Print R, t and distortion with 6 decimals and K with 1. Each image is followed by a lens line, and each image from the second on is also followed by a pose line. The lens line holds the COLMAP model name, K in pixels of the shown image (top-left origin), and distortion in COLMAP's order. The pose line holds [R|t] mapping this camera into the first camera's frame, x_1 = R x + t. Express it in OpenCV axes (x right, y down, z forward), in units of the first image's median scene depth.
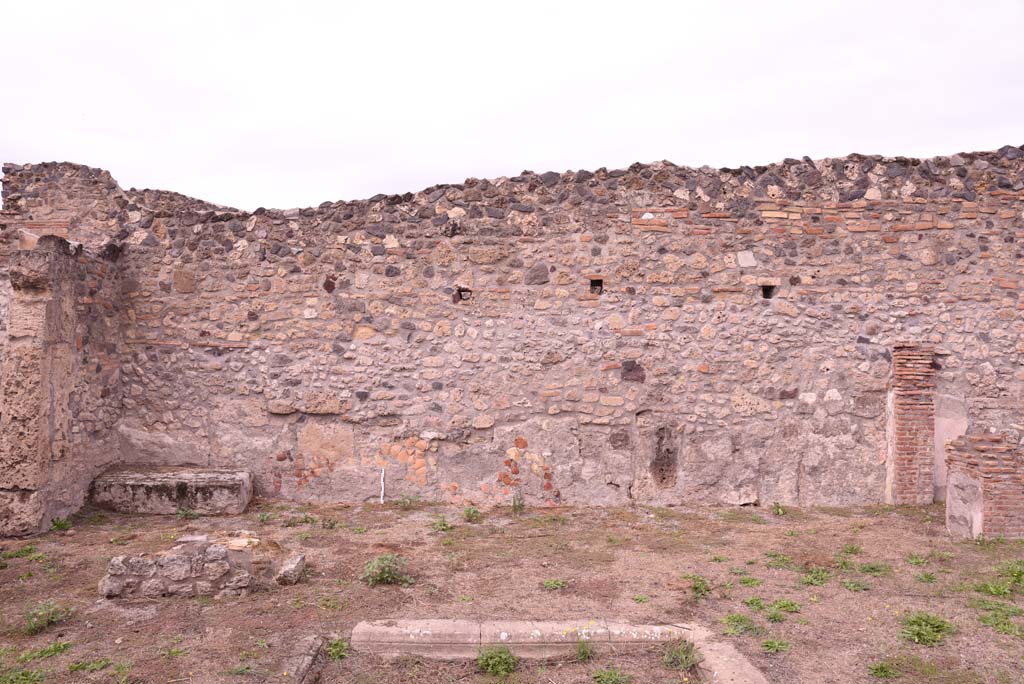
lens RADIAL K [[700.4, 0, 508.5], [0, 700.4, 346.7], [0, 0, 1]] dist [-0.131345, 0.093197]
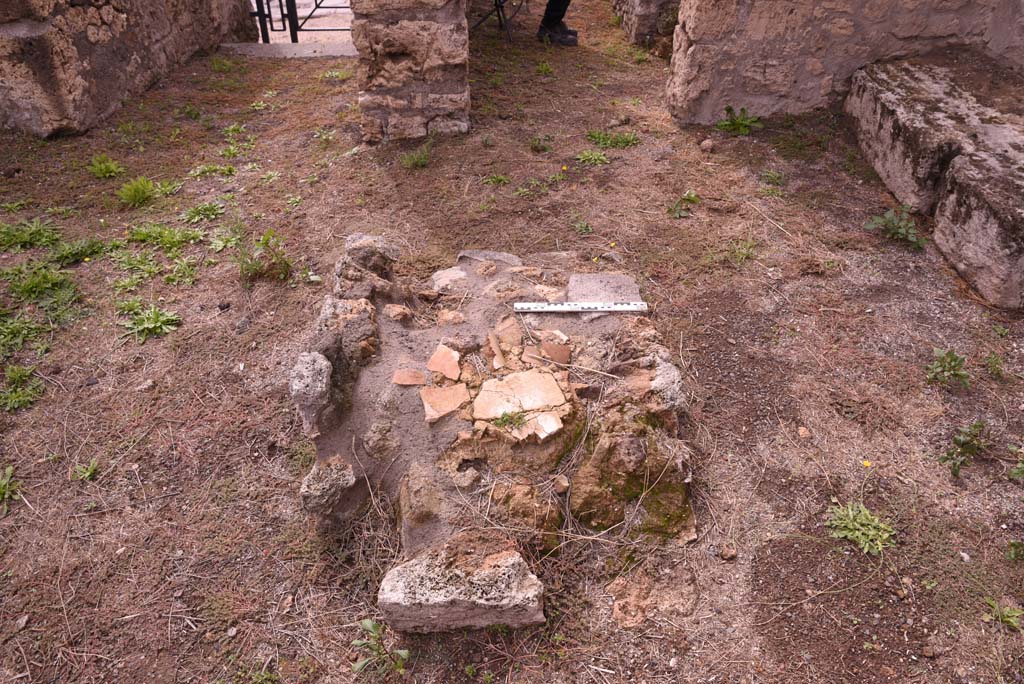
lens RADIAL K [[700.4, 0, 510.7], [0, 700.4, 344.3], [0, 0, 1]] dist [-0.131345, 0.093197]
pose [[-0.022981, 0.643076, -0.765457, -0.114676], [-0.001602, 0.765635, 0.643274, 0.043026], [0.999735, 0.016009, -0.016565, 0.715995]]
